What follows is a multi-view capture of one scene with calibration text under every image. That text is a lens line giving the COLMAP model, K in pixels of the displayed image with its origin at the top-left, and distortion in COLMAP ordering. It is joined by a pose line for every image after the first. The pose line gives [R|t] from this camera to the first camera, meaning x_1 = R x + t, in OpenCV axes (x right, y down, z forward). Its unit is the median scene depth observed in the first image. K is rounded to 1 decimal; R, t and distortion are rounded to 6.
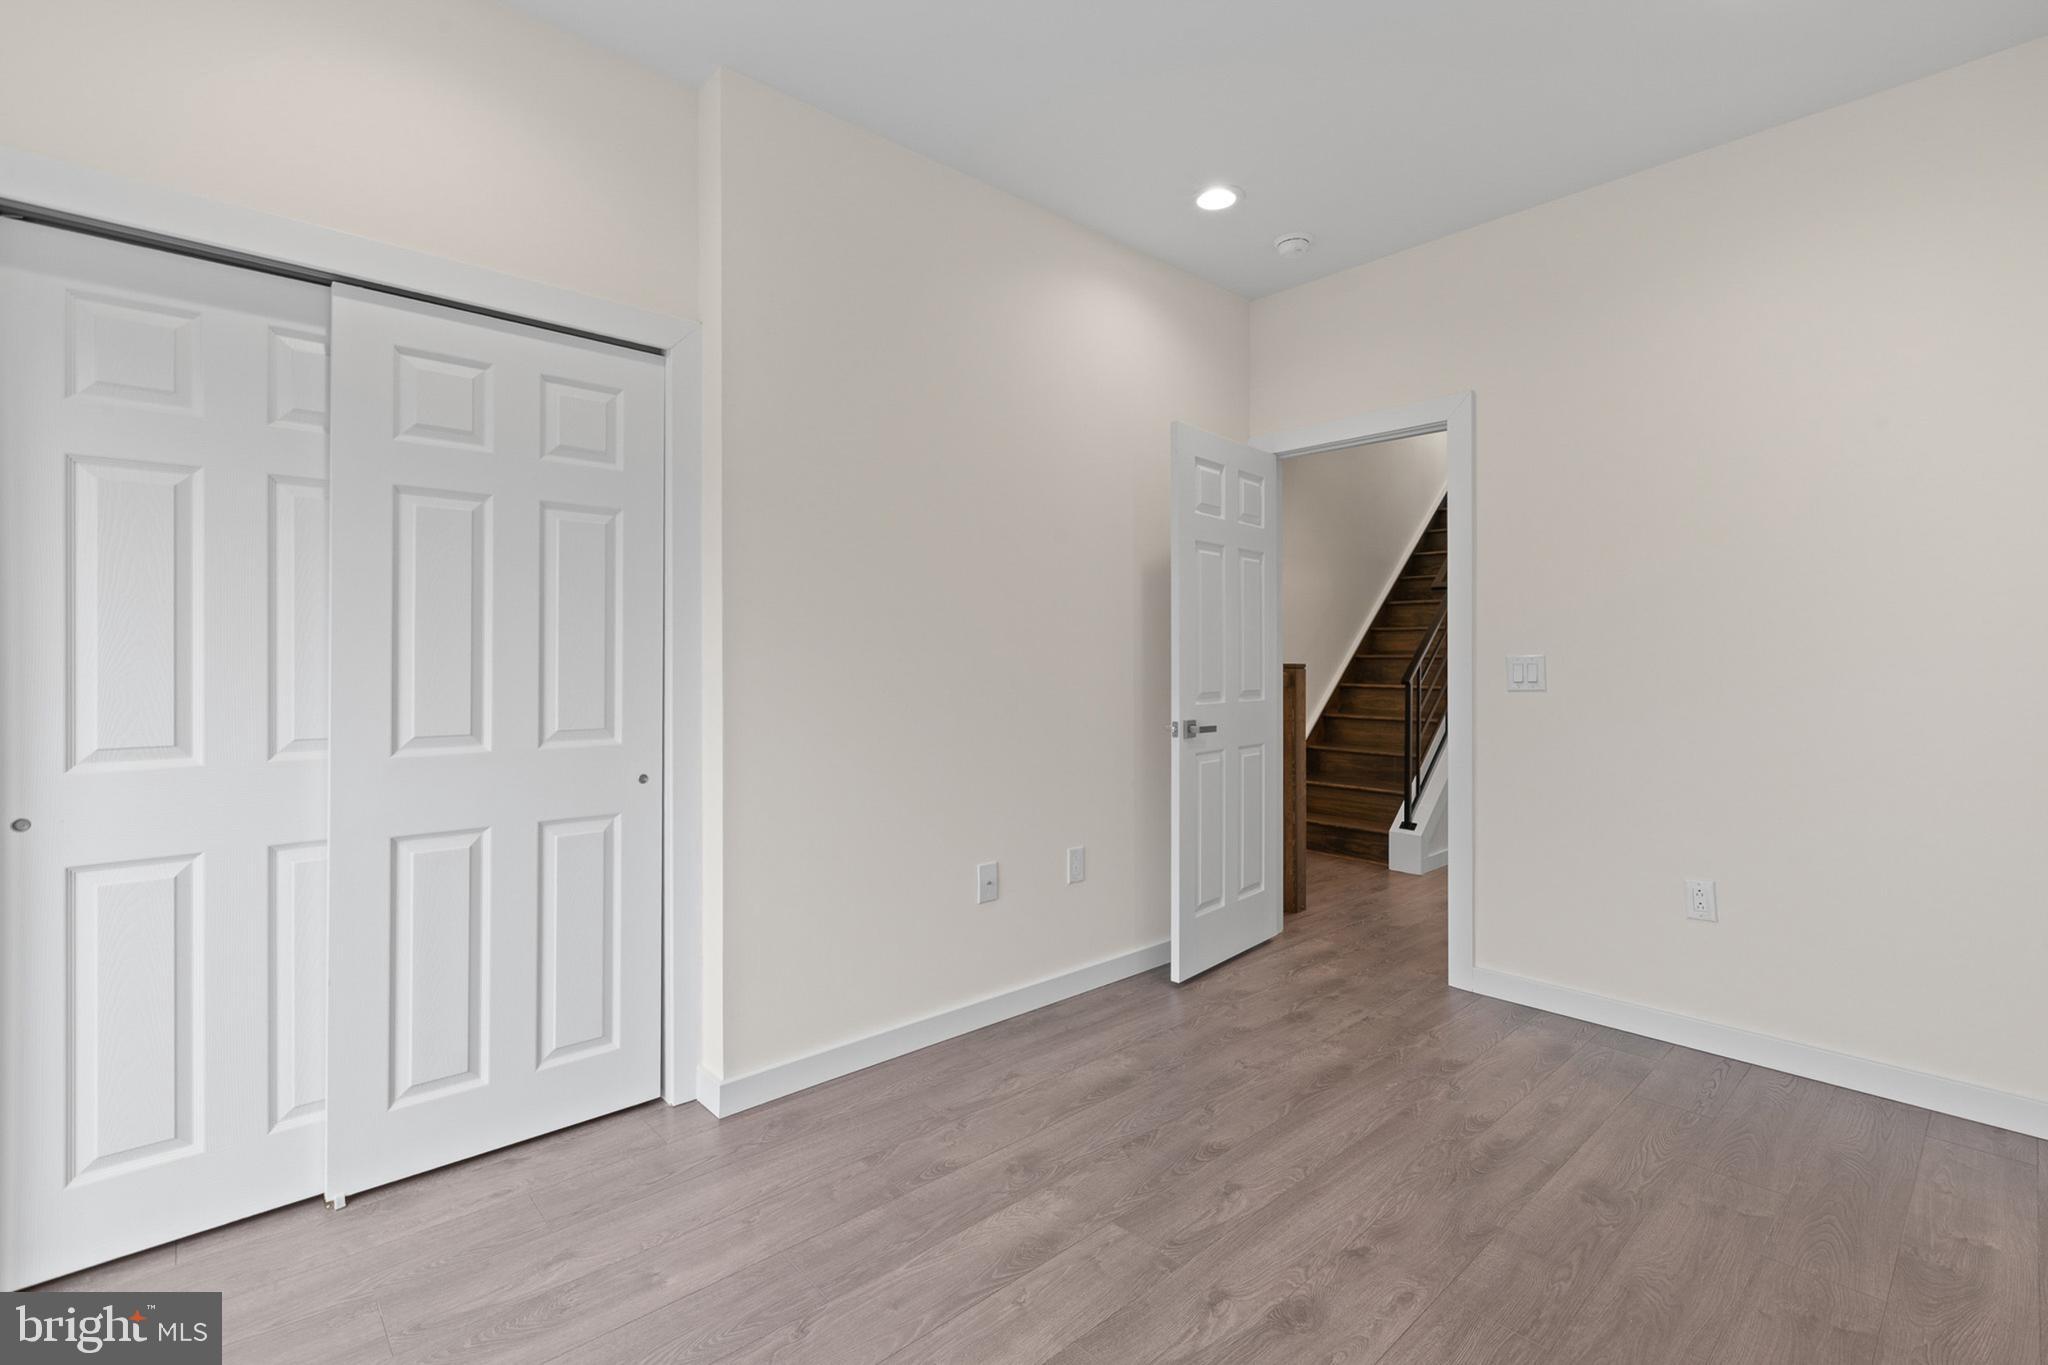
lens RADIAL K [[923.7, 0, 1035.0], [0, 923.7, 658.3], [0, 0, 1]] dist [0.000451, -0.001009]
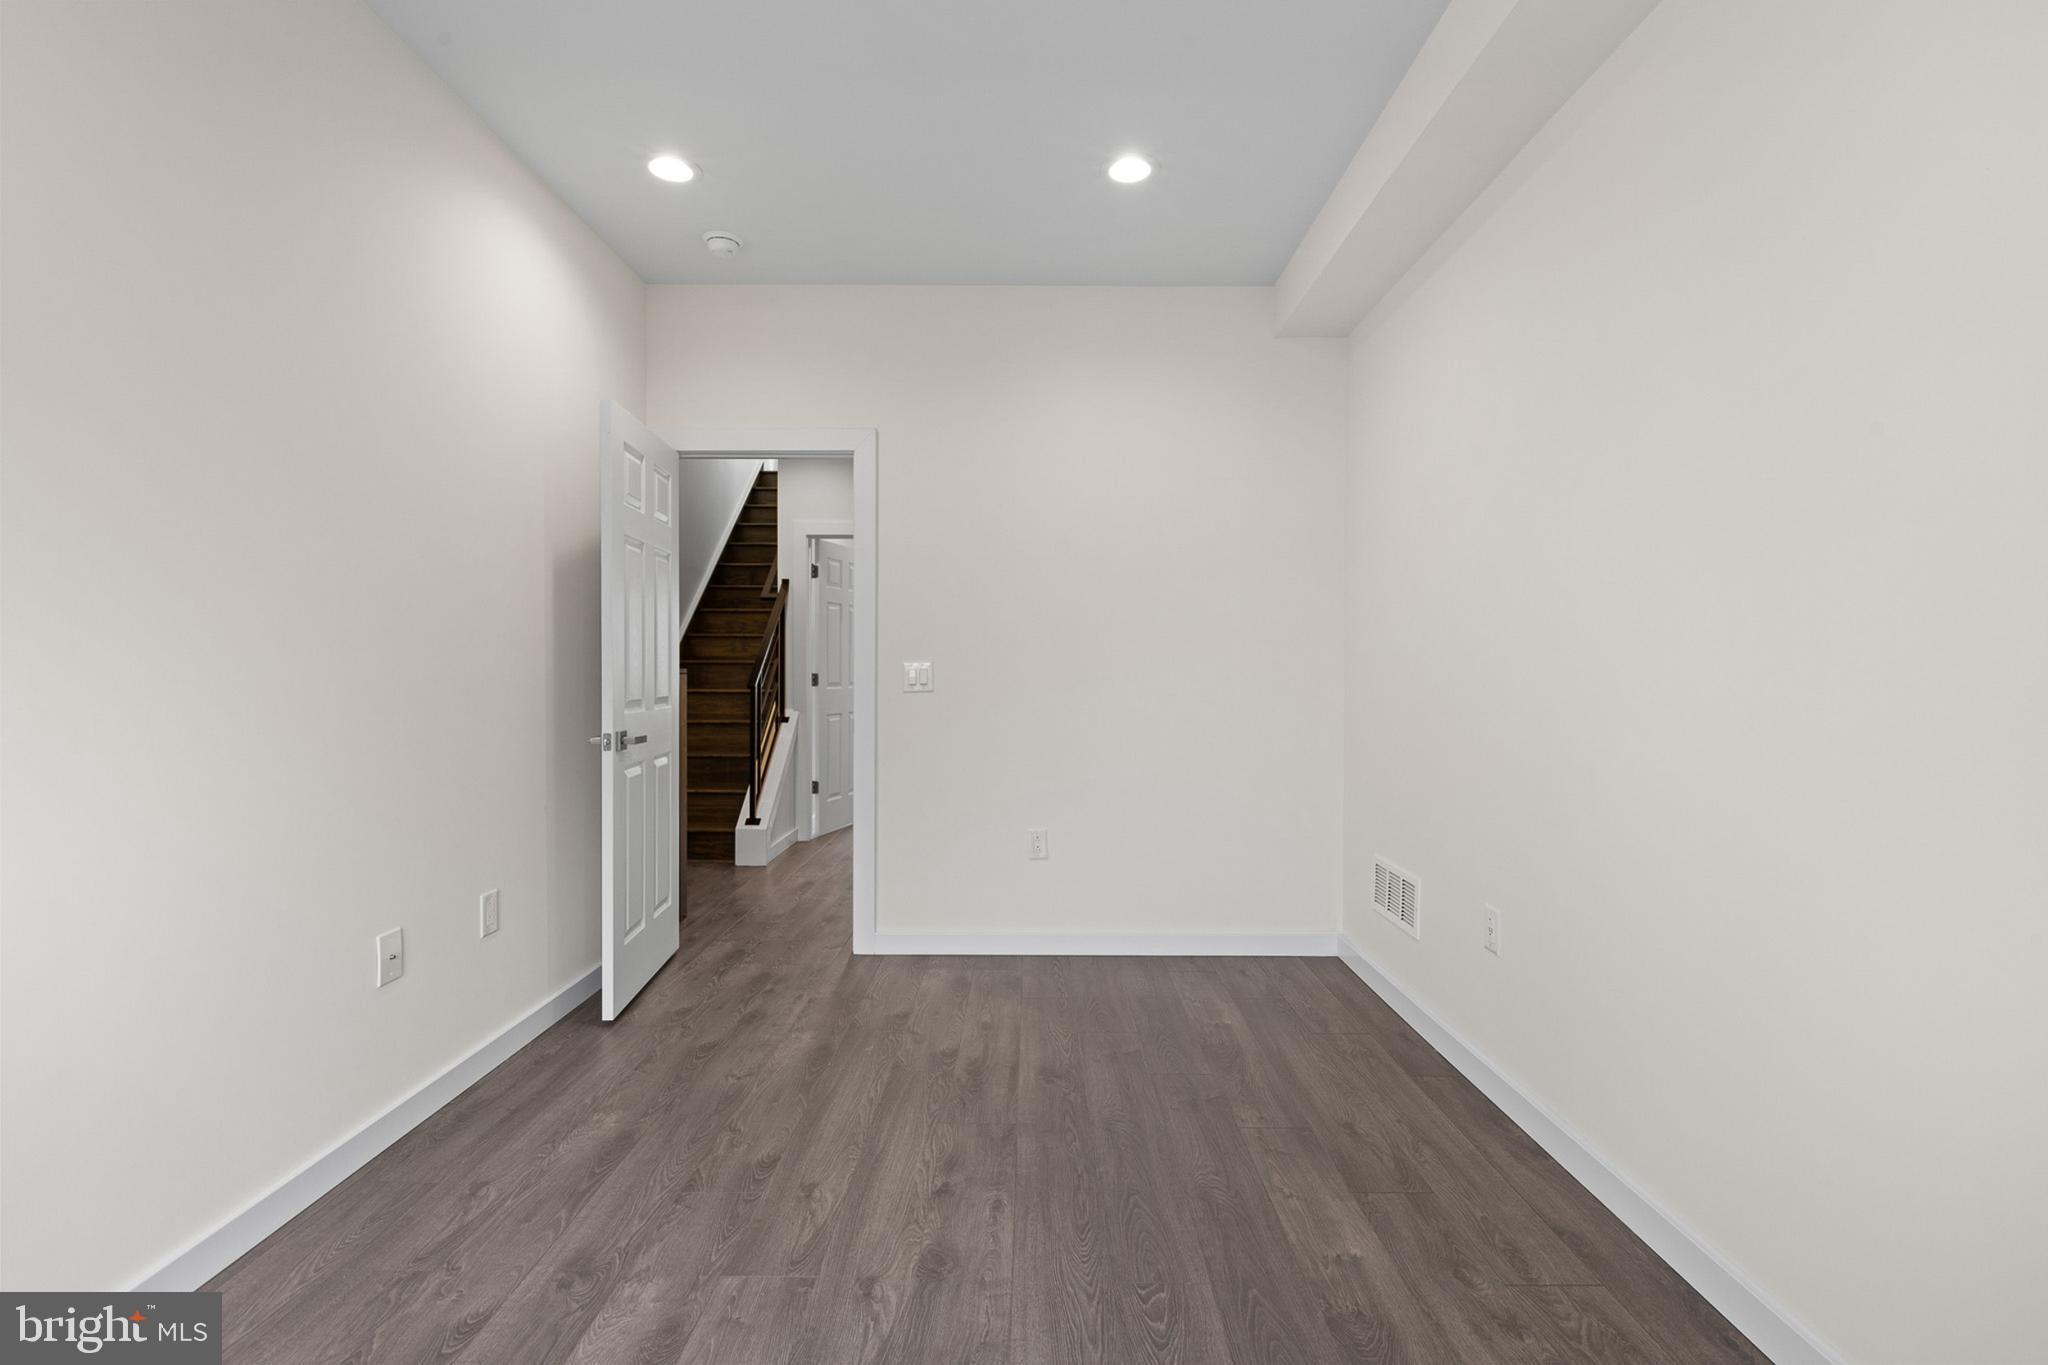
lens RADIAL K [[895.8, 0, 1036.5], [0, 895.8, 683.2], [0, 0, 1]] dist [-0.001507, -0.000409]
pose [[0.674705, -0.011131, 0.738003, -0.195551], [-0.004918, 0.999796, 0.019577, 0.000558], [-0.738071, -0.016838, 0.674513, 0.097344]]
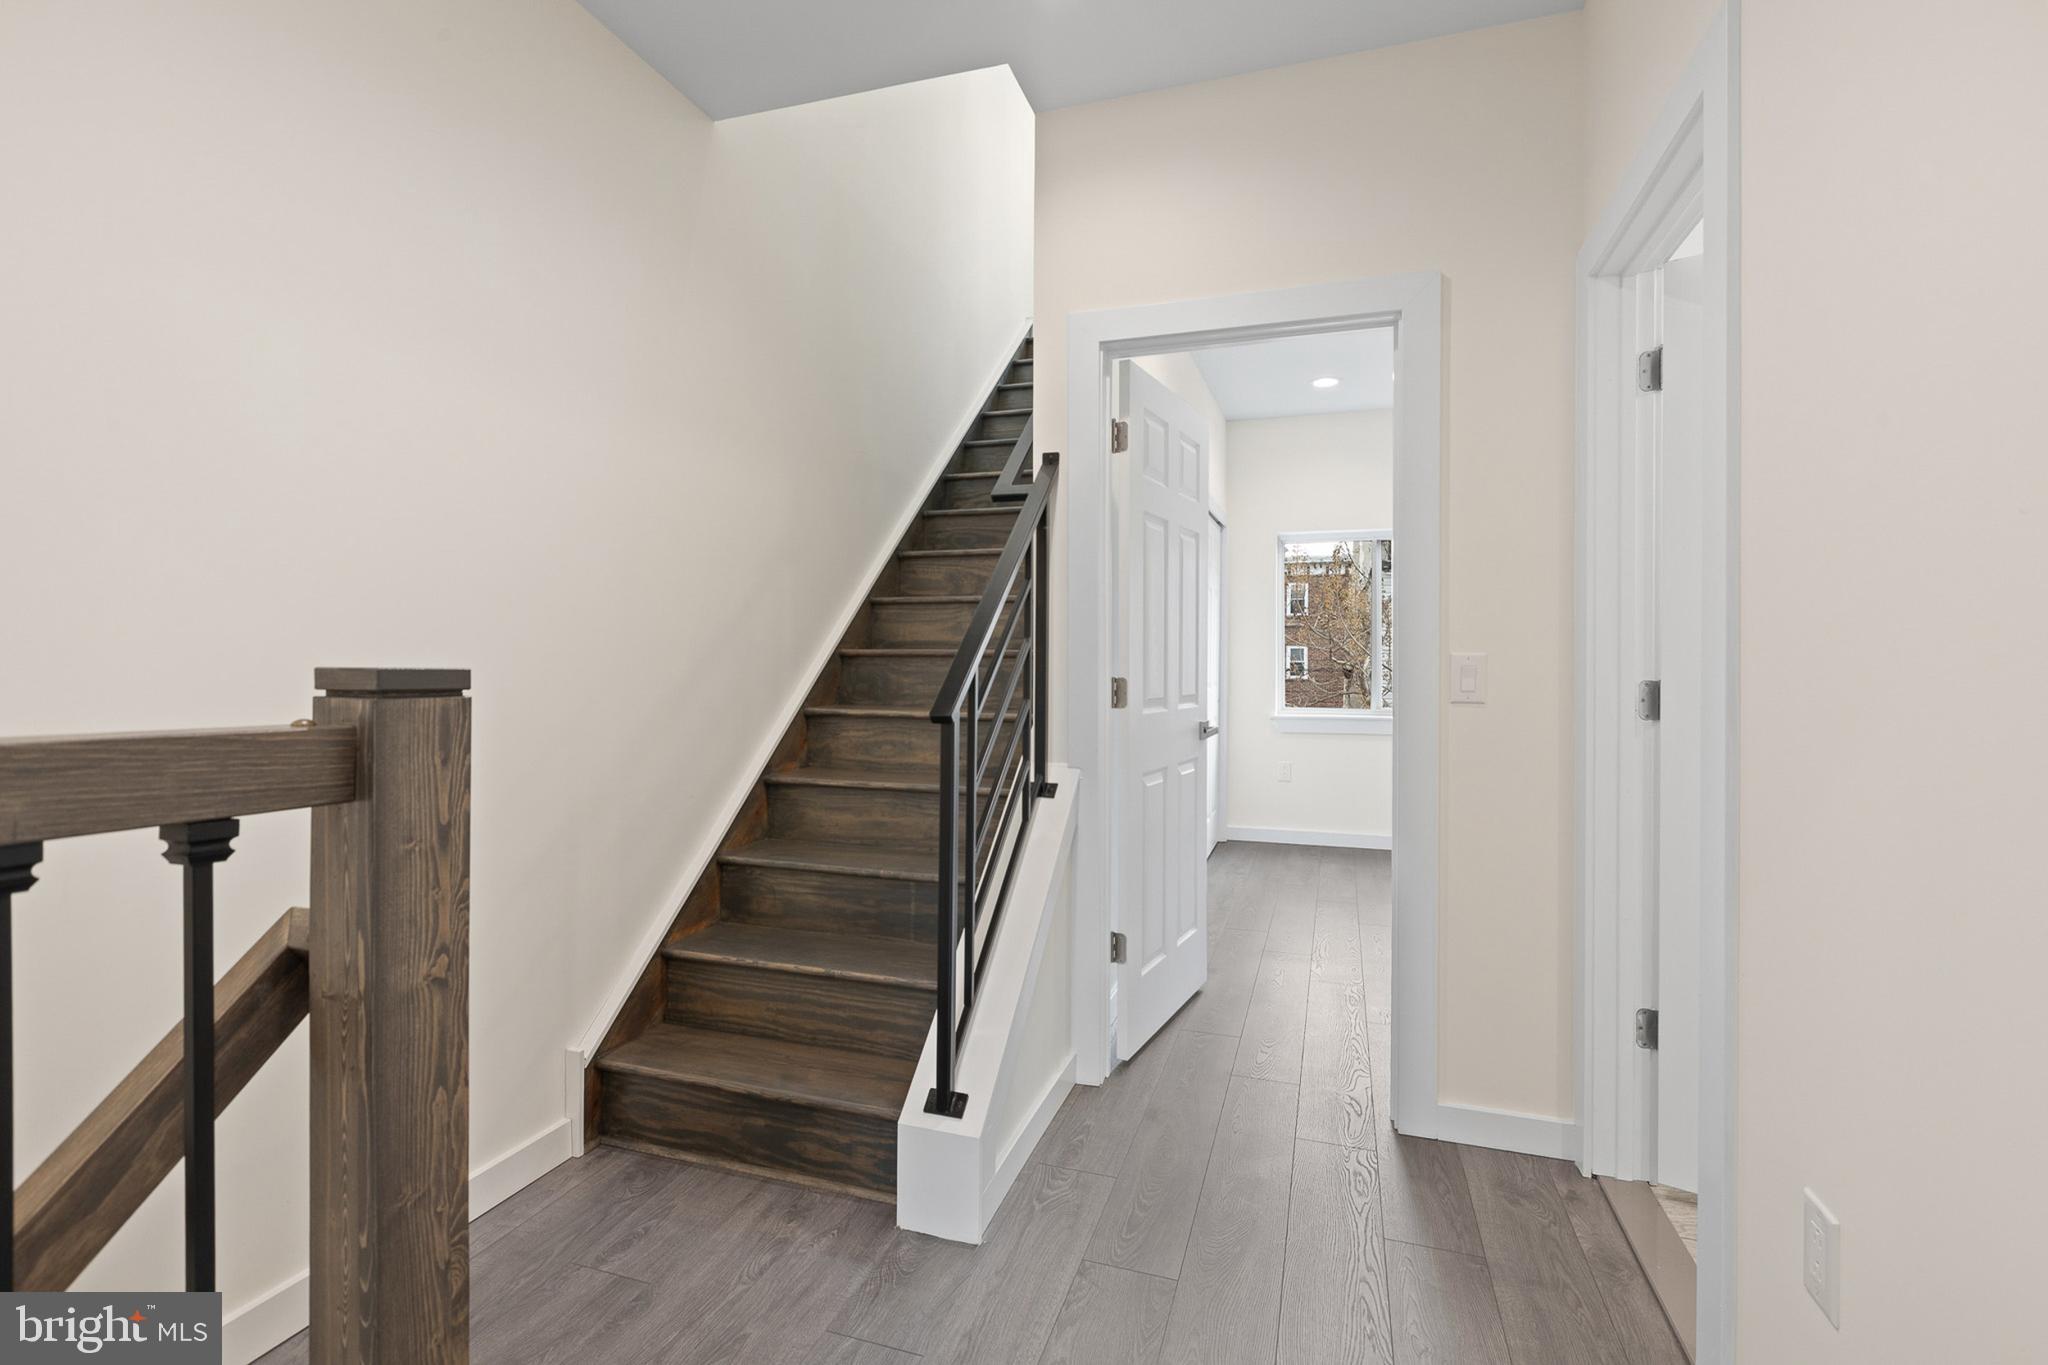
lens RADIAL K [[923.7, 0, 1035.0], [0, 923.7, 658.3], [0, 0, 1]] dist [0.000451, -0.001009]
pose [[0.874690, 0.005660, 0.484649, 0.368741], [-0.004836, 0.999984, -0.002950, 0.004897], [-0.484658, 0.000237, 0.874704, 0.954853]]
